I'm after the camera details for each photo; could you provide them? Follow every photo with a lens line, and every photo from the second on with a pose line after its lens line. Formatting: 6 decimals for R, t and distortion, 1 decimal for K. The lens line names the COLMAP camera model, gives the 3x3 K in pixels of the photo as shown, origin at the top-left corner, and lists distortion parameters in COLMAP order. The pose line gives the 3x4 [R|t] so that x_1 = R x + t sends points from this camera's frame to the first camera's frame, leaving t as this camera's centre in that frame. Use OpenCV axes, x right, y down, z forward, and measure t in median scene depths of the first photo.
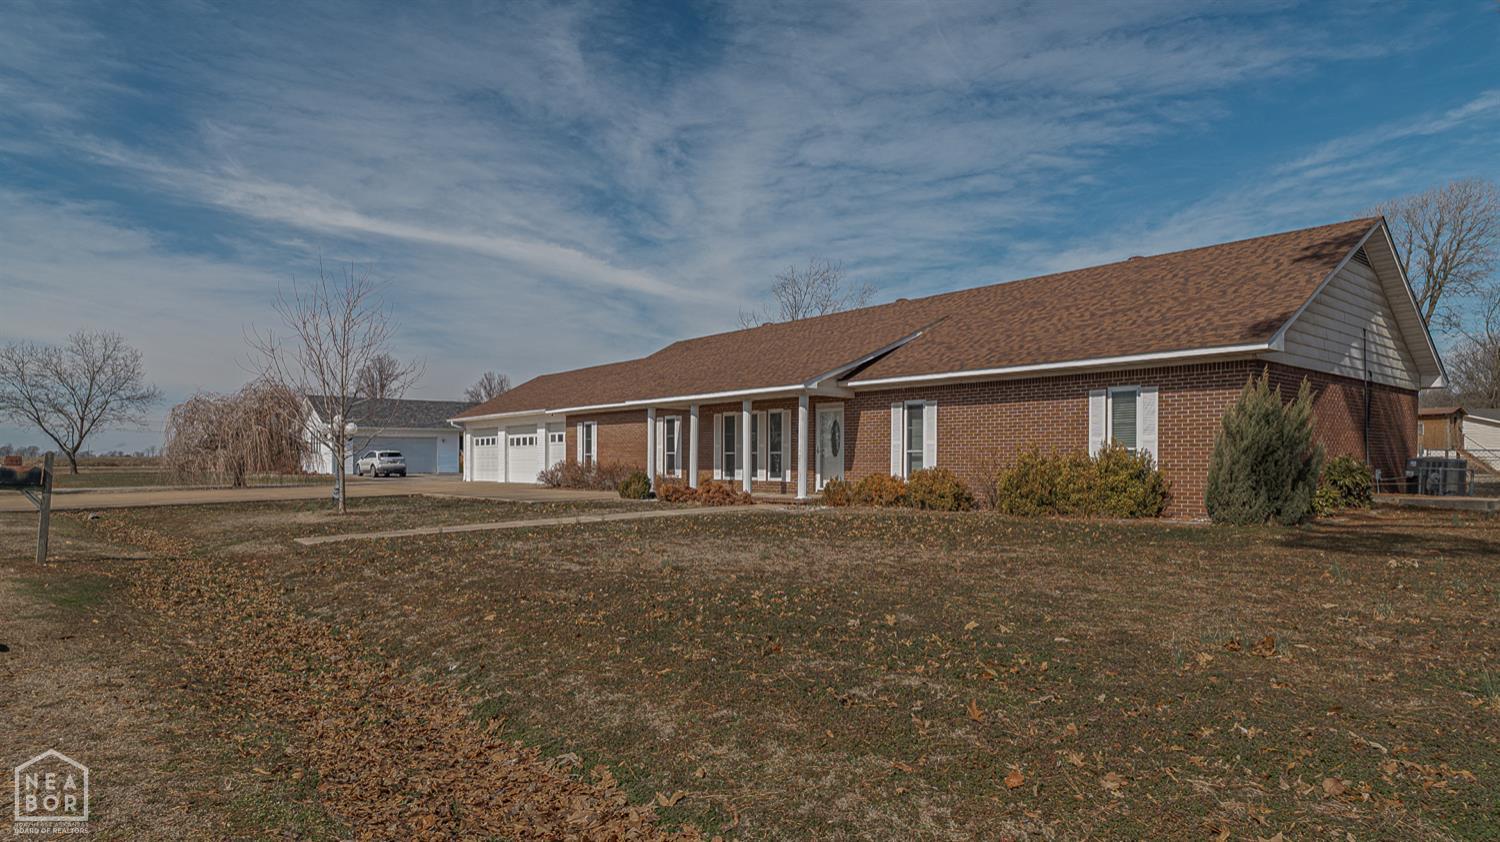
lens RADIAL K [[887.9, 0, 760.6], [0, 887.9, 446.0], [0, 0, 1]] dist [0.022065, -0.000317]
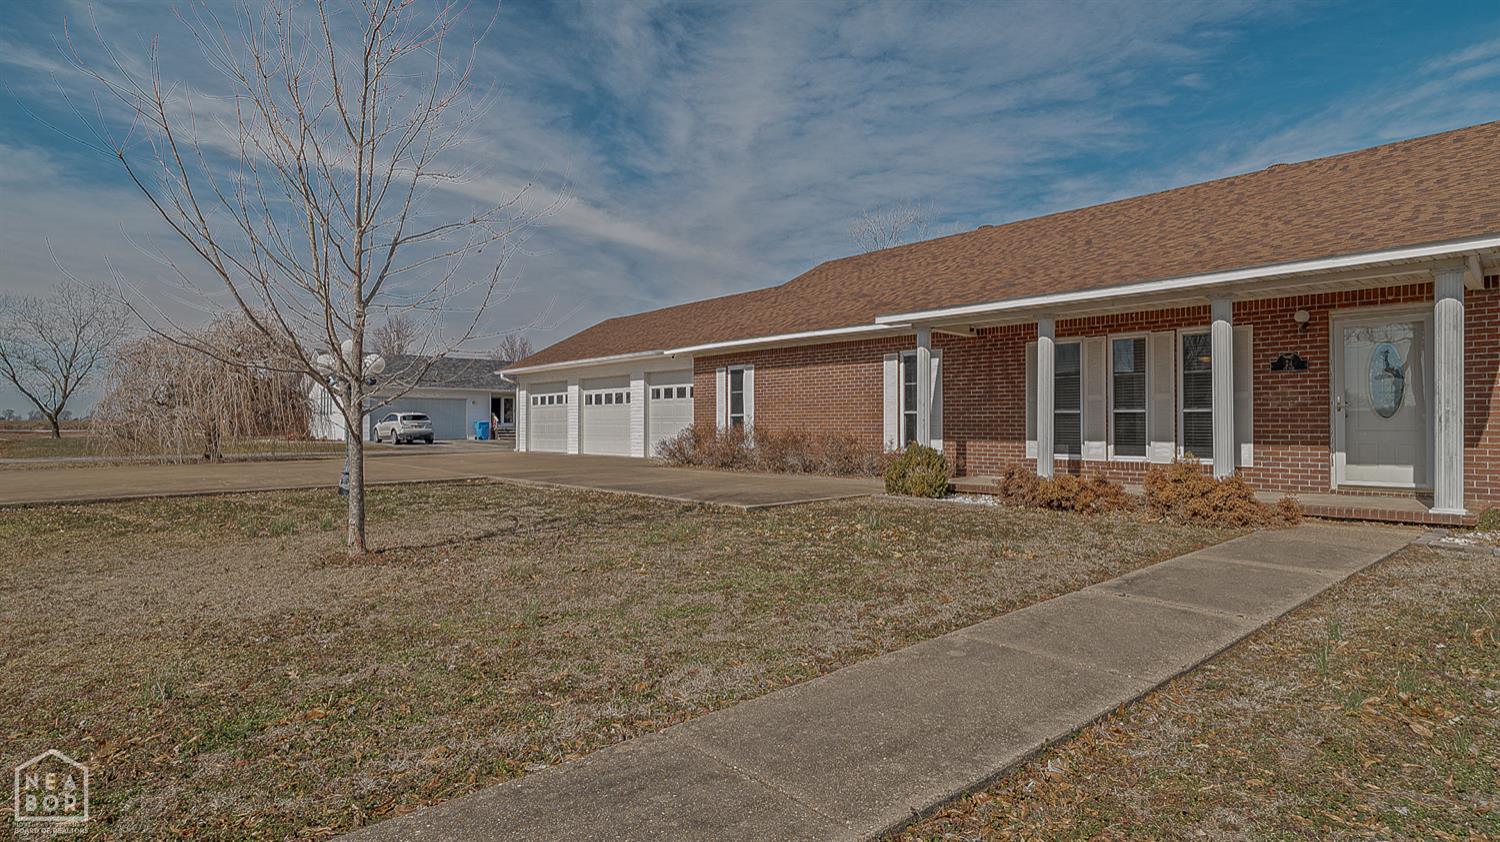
lens RADIAL K [[788.2, 0, 753.0], [0, 788.2, 429.0], [0, 0, 1]] dist [0.002979, -0.001879]
pose [[0.999589, 0.002063, 0.028597, -0.153366], [-0.002637, 0.999796, 0.020048, 0.006049], [-0.028549, -0.020116, 0.999390, 0.321998]]
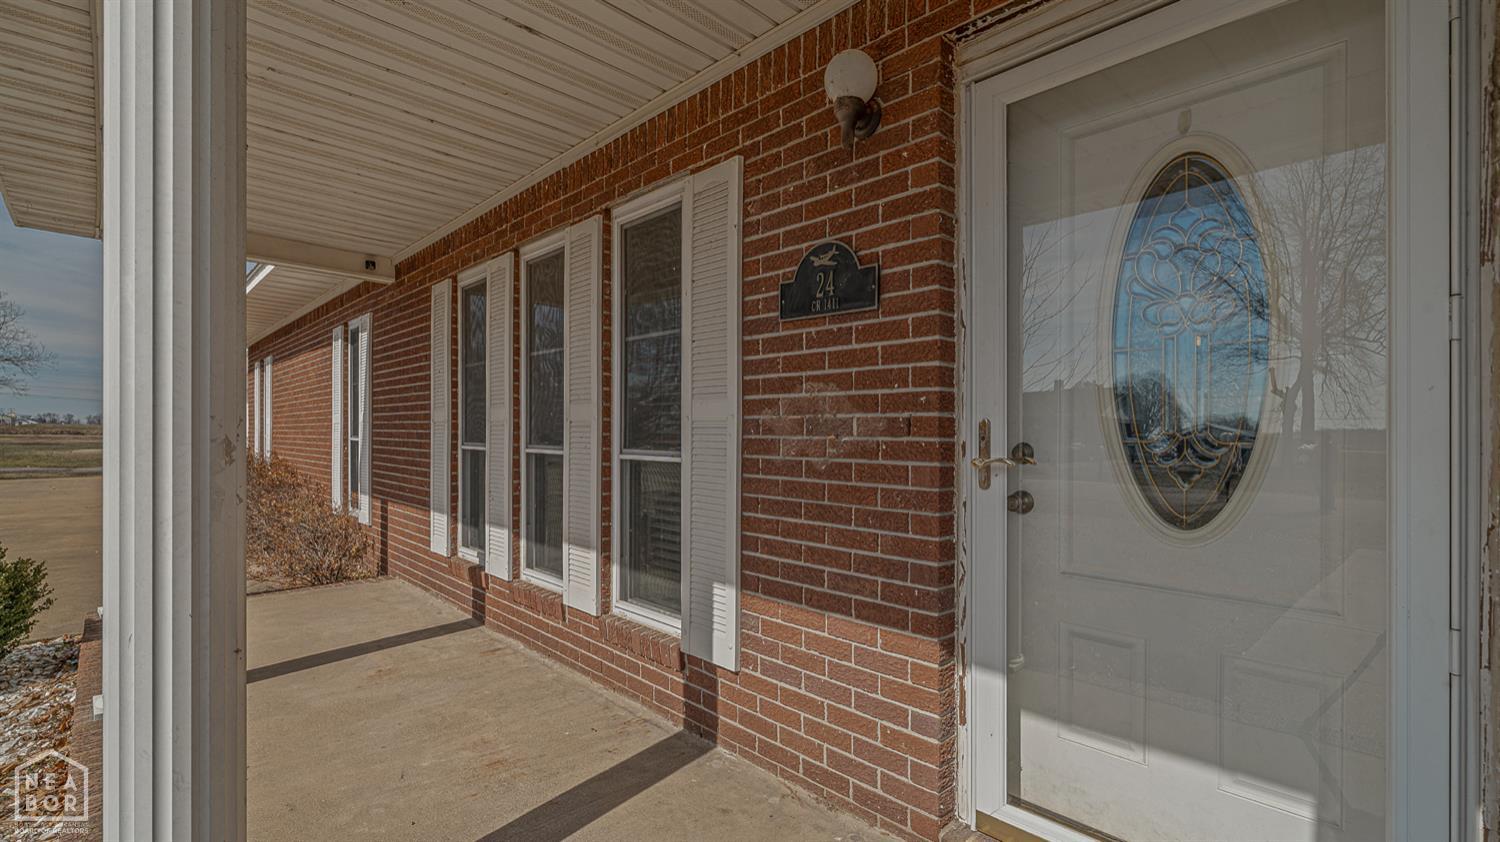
lens RADIAL K [[677.2, 0, 759.1], [0, 677.2, 441.7], [0, 0, 1]] dist [-0.000872, -0.000584]
pose [[0.998580, 0.016951, 0.050510, 0.018183], [-0.018012, 0.999625, 0.020626, 0.001127], [-0.050141, -0.021507, 0.998511, 0.516564]]
